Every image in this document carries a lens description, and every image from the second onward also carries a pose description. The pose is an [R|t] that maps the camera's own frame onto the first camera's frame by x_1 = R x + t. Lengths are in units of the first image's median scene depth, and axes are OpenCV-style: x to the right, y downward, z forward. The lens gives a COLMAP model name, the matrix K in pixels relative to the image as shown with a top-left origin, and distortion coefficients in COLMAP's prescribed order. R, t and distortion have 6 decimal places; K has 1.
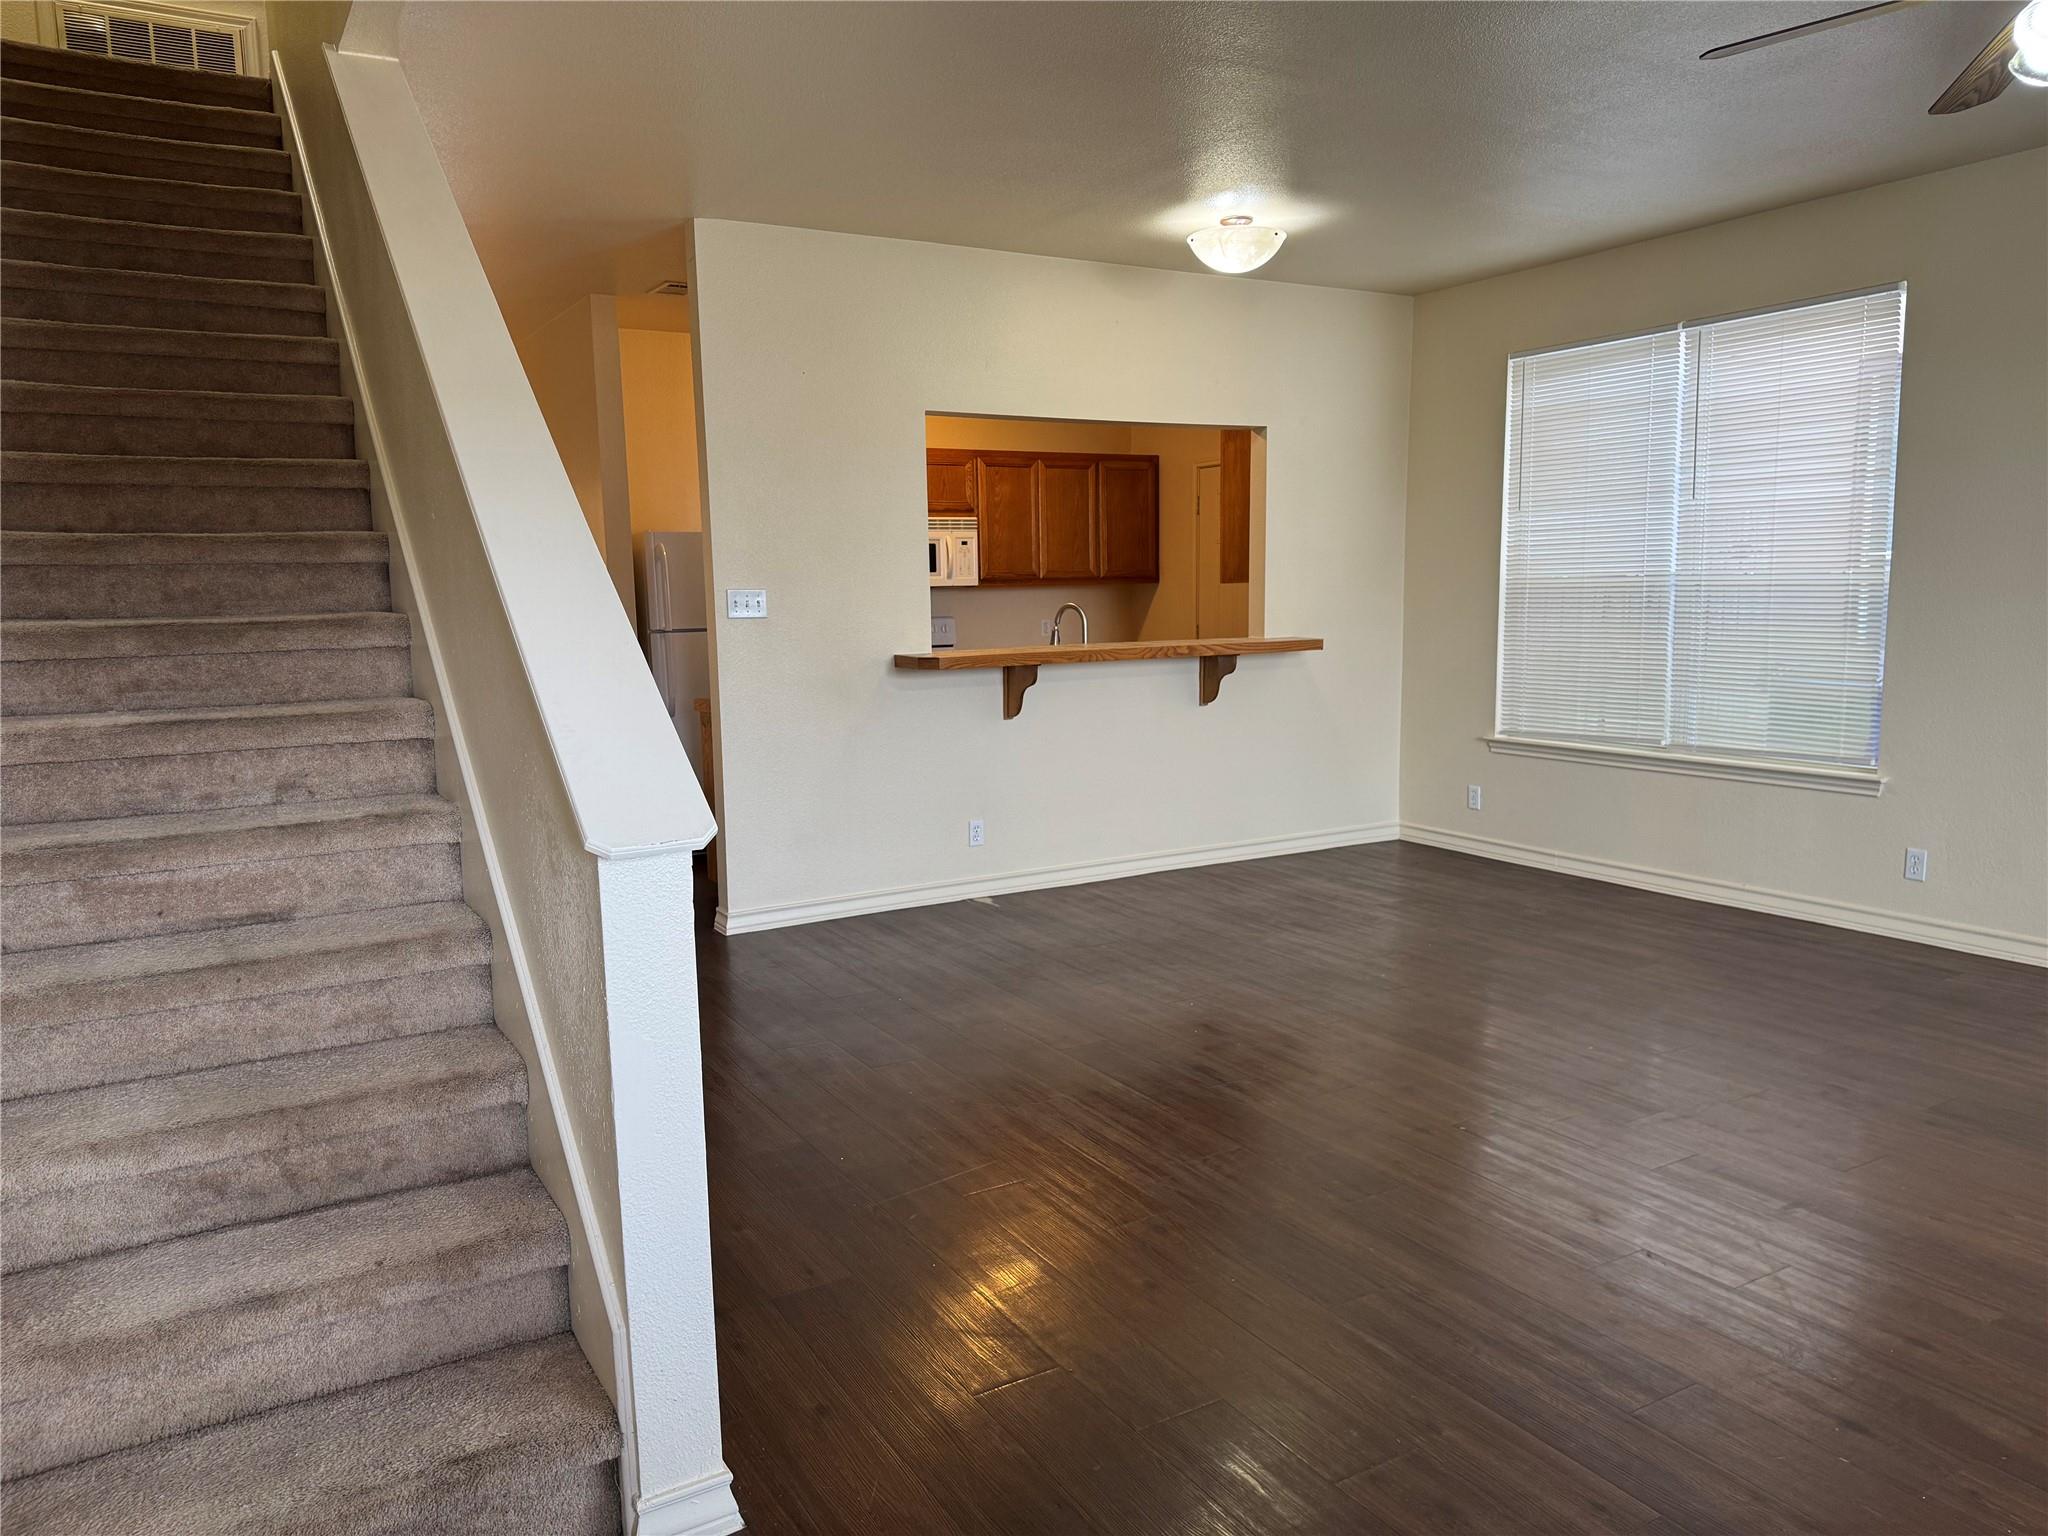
lens RADIAL K [[1414.1, 0, 1018.6], [0, 1414.1, 799.9], [0, 0, 1]] dist [0.067518, -0.091278]
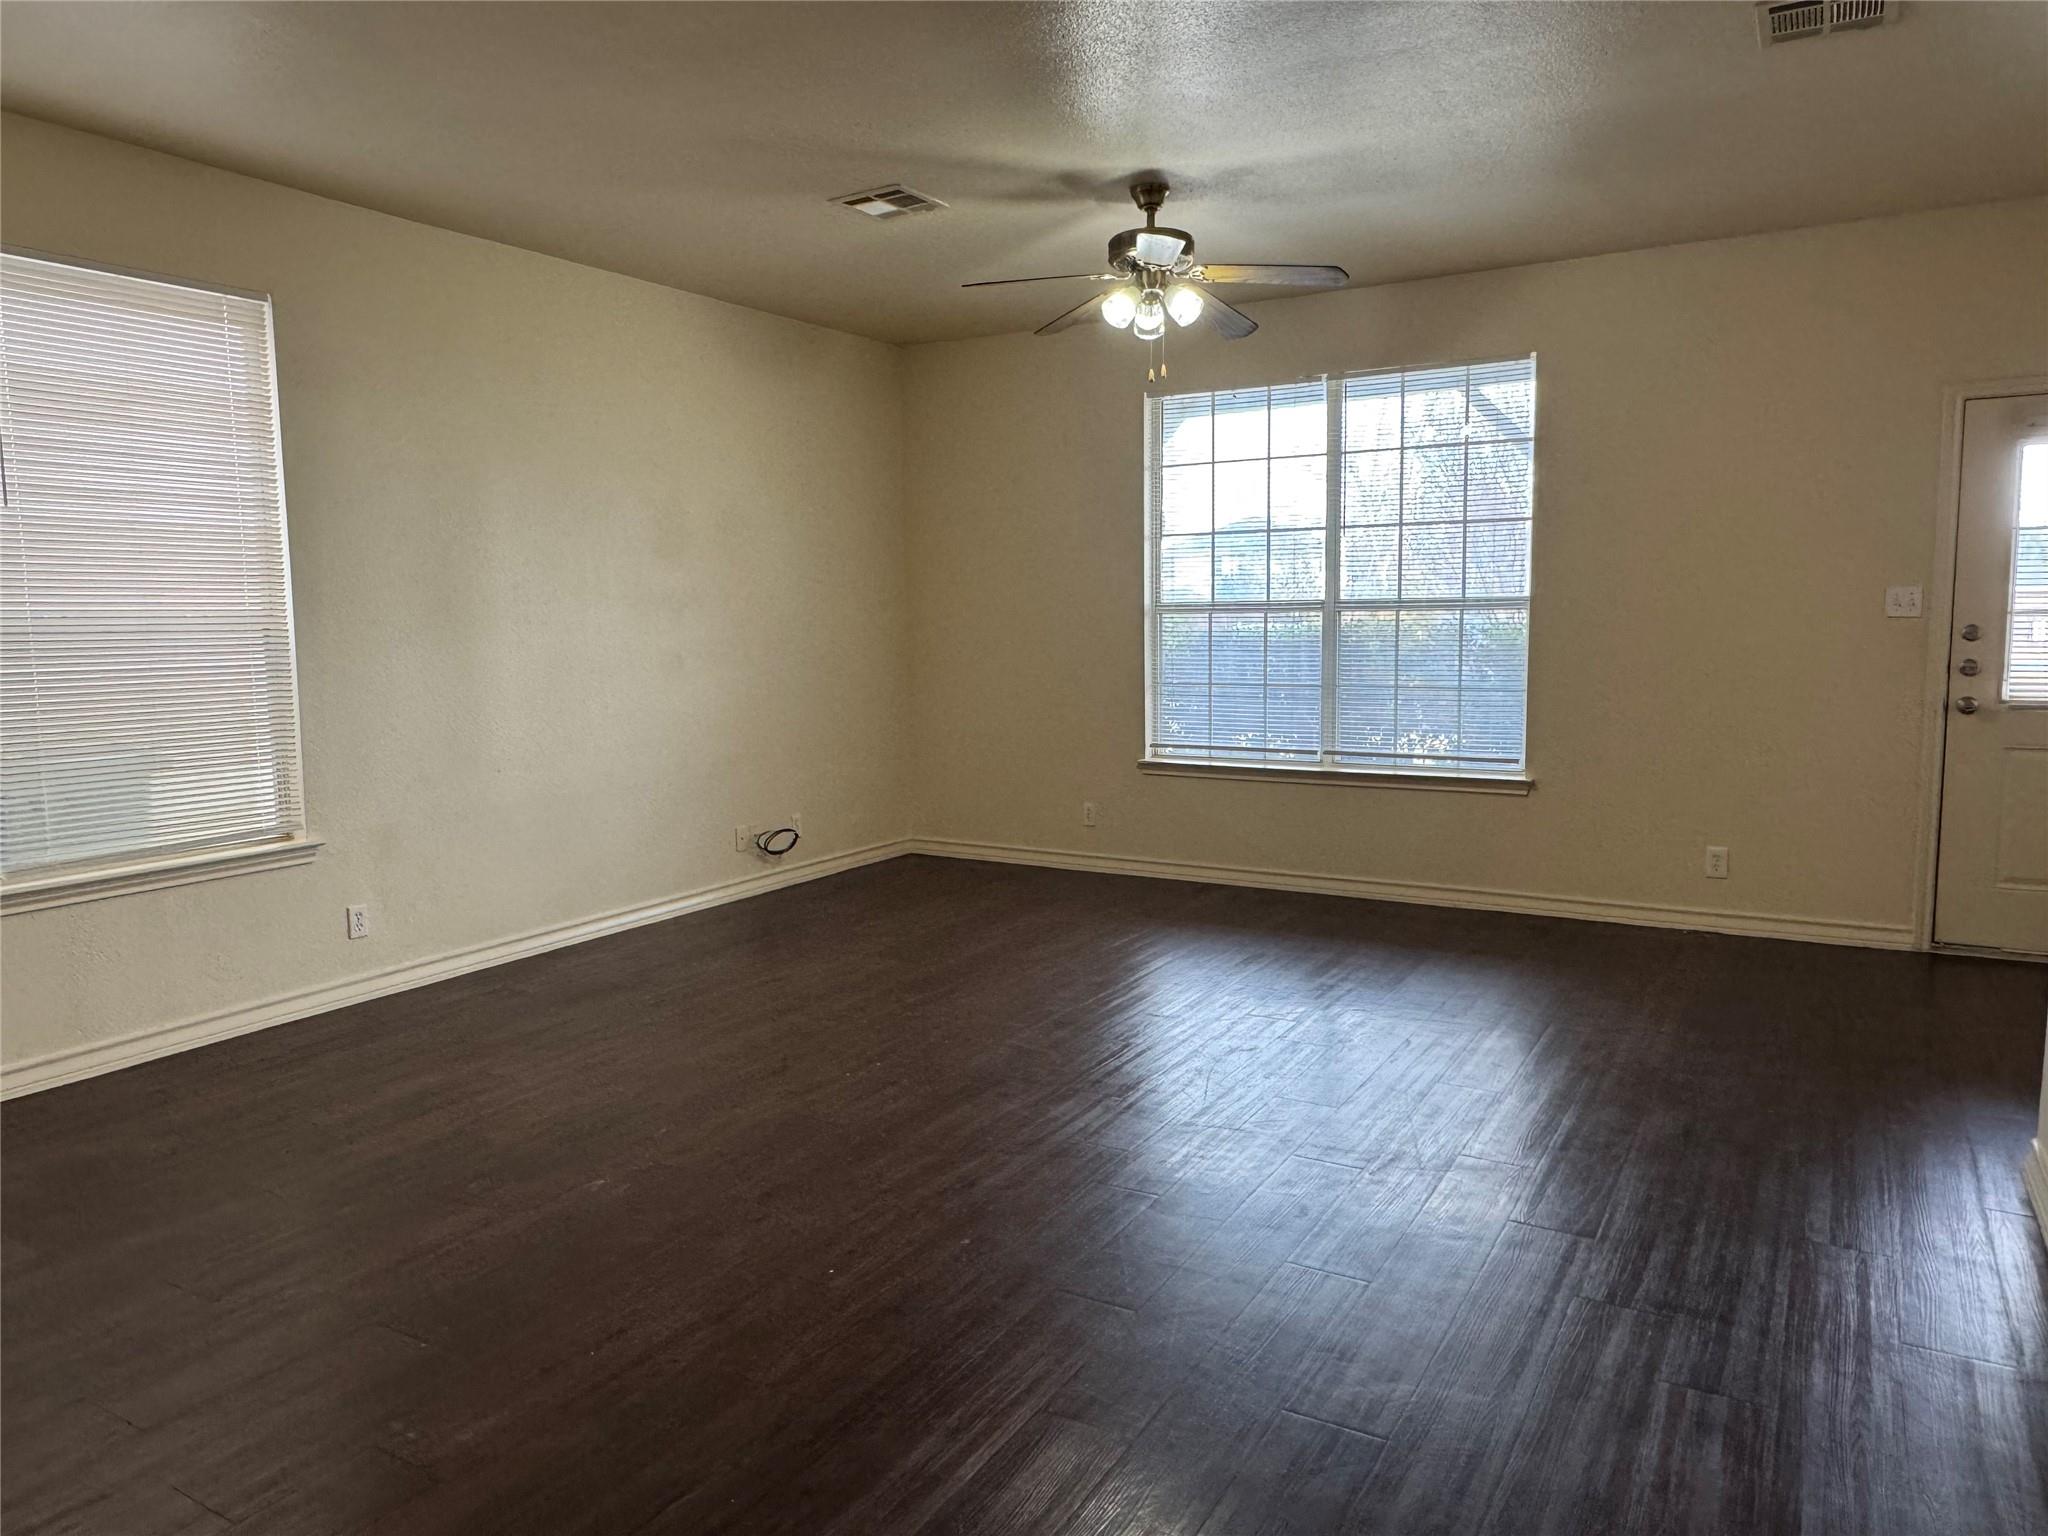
lens RADIAL K [[1364.8, 0, 1009.5], [0, 1364.8, 766.2], [0, 0, 1]] dist [0.005445, -0.004590]
pose [[-0.489118, -0.073169, 0.869143, -0.371471], [0.148889, 0.974846, 0.165856, -0.141325], [-0.859416, 0.210529, -0.465921, 1.024210]]
